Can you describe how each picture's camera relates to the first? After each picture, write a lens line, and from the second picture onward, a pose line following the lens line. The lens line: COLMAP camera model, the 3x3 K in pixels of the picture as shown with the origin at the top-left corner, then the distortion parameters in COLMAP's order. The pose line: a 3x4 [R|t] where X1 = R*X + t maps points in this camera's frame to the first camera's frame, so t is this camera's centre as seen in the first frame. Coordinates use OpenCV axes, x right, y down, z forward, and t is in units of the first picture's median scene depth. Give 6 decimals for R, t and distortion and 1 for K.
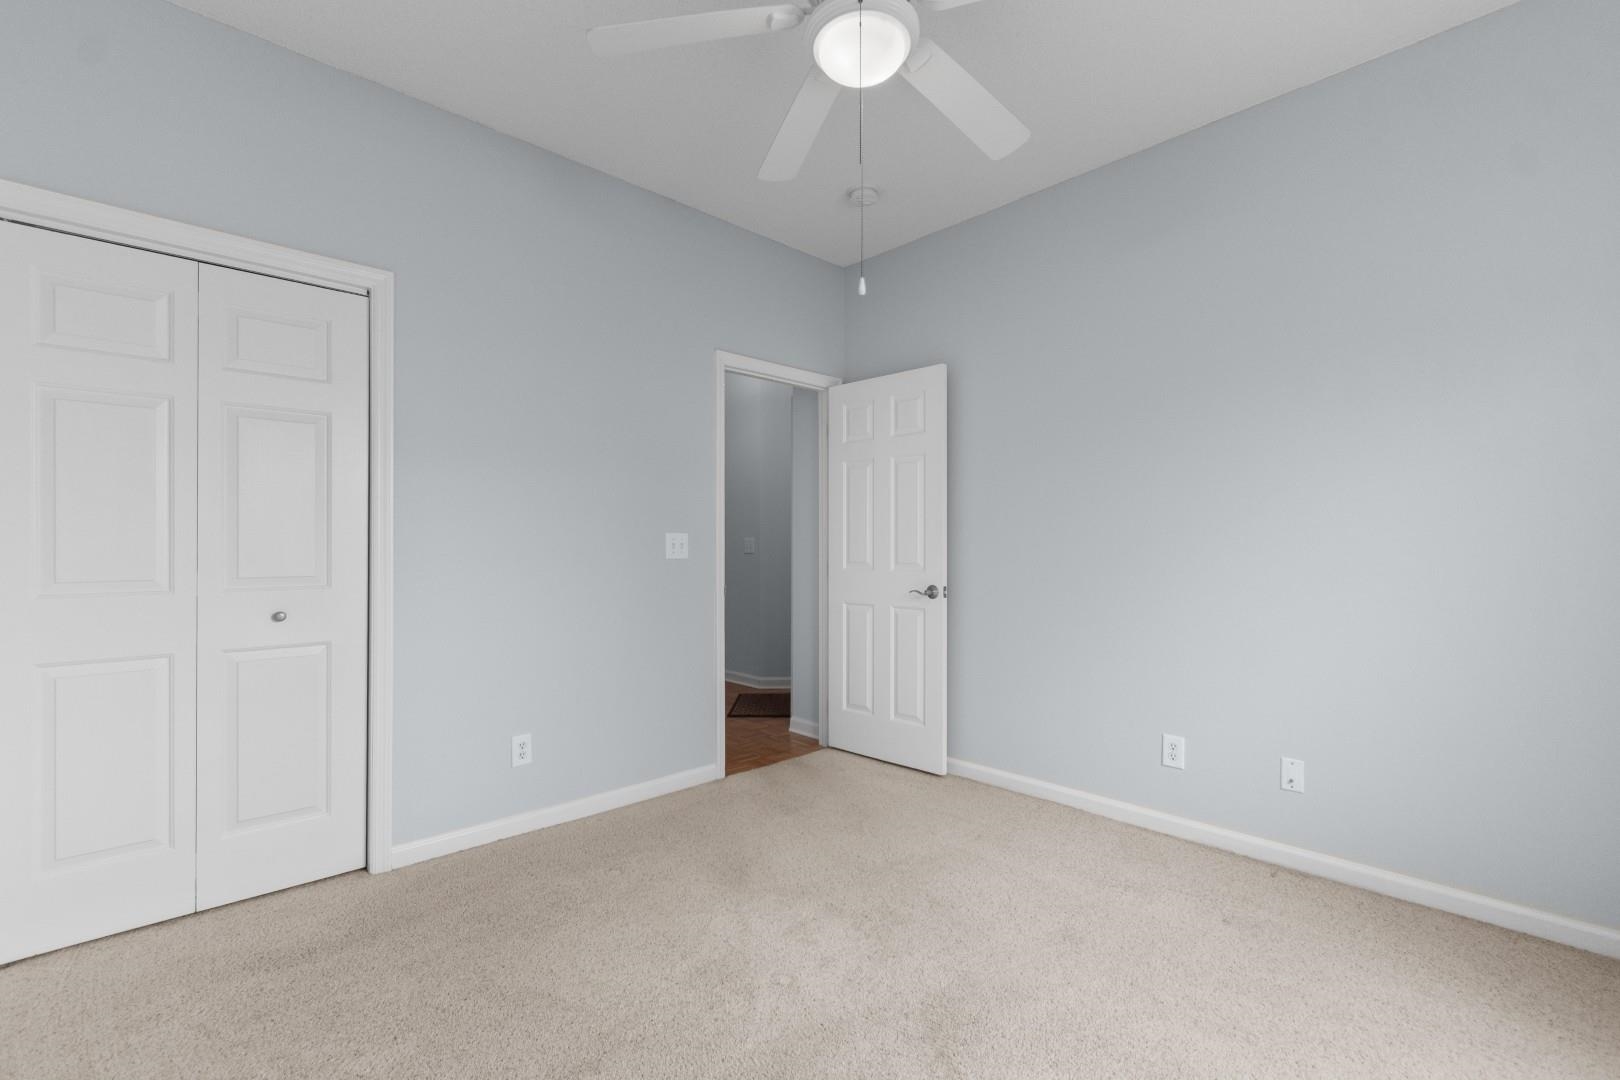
lens RADIAL K [[719.6, 0, 807.2], [0, 719.6, 542.9], [0, 0, 1]] dist [0.004728, -0.002228]
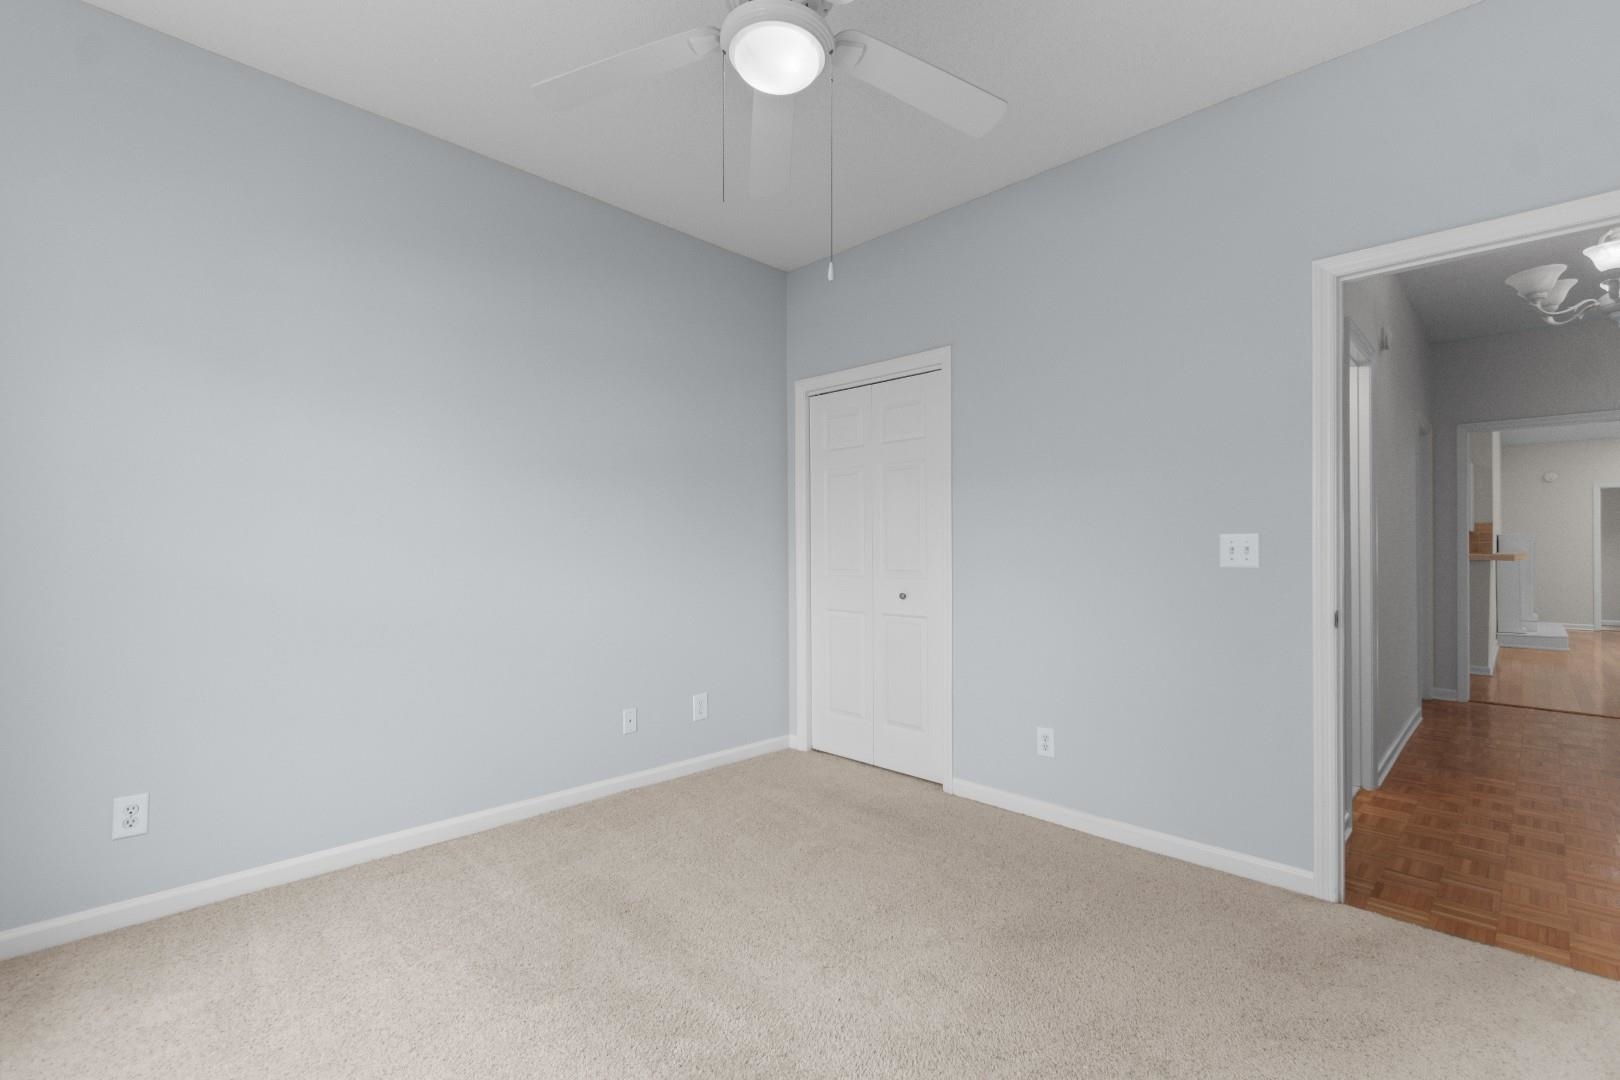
lens RADIAL K [[719.6, 0, 801.4], [0, 719.6, 541.4], [0, 0, 1]] dist [0.004728, -0.002228]
pose [[0.017583, -0.008912, -0.999806, 0.601231], [0.008474, 0.999926, -0.008764, -0.002900], [0.999809, -0.008318, 0.017657, 0.562441]]
